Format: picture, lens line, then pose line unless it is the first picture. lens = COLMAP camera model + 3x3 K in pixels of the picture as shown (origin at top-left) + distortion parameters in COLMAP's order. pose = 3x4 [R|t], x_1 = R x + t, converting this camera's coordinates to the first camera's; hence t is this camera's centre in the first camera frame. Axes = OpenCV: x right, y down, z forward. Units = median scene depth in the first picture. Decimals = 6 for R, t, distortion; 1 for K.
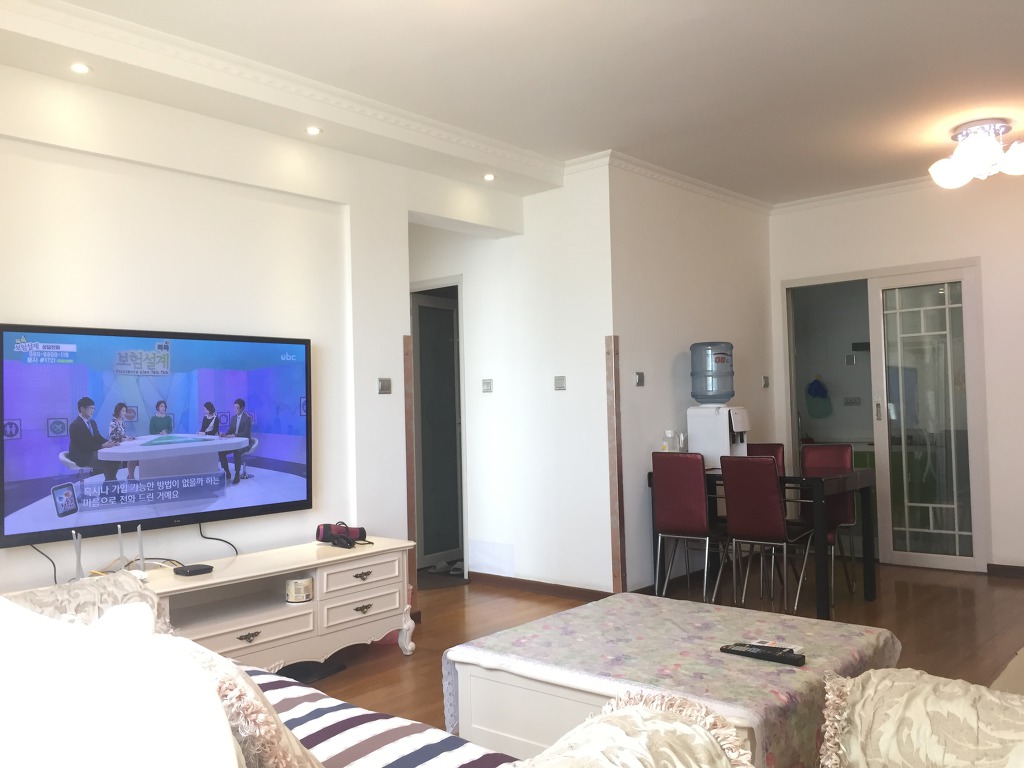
lens RADIAL K [[887.9, 0, 512.0], [0, 887.9, 384.0], [0, 0, 1]] dist [0.052262, -0.009174]
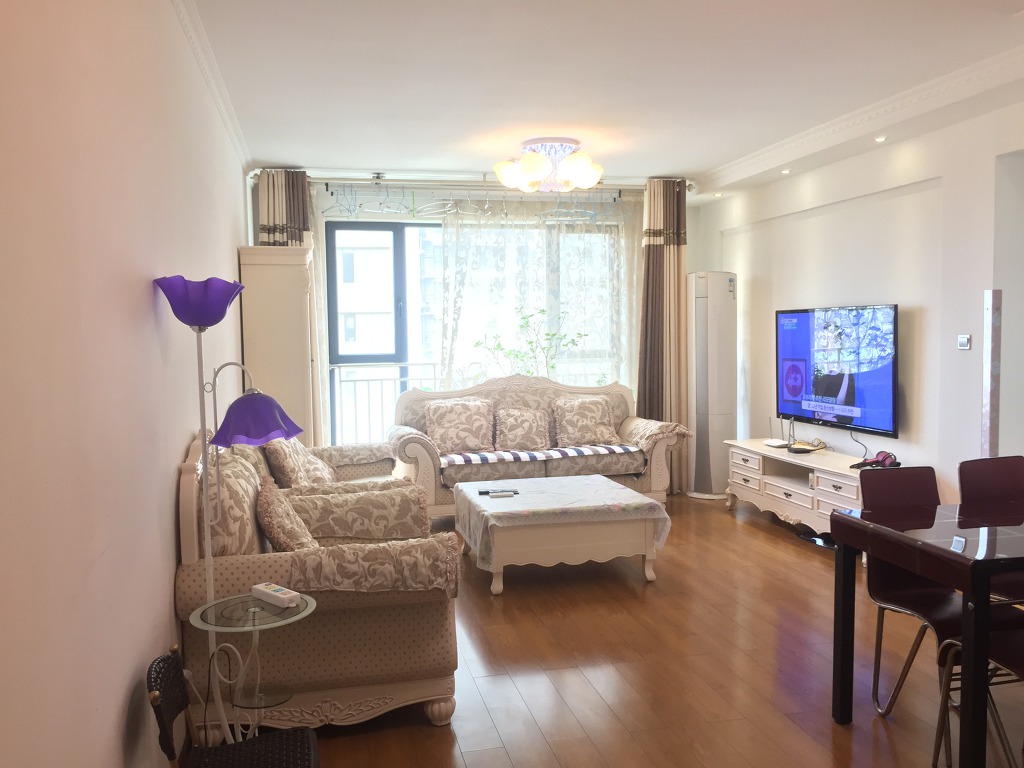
lens RADIAL K [[887.9, 0, 512.0], [0, 887.9, 384.0], [0, 0, 1]] dist [0.052262, -0.009174]
pose [[-0.595716, 0.088092, -0.798350, 1.187717], [0.053884, 0.996111, 0.069706, -0.060784], [0.801386, -0.001493, -0.598146, 1.418111]]
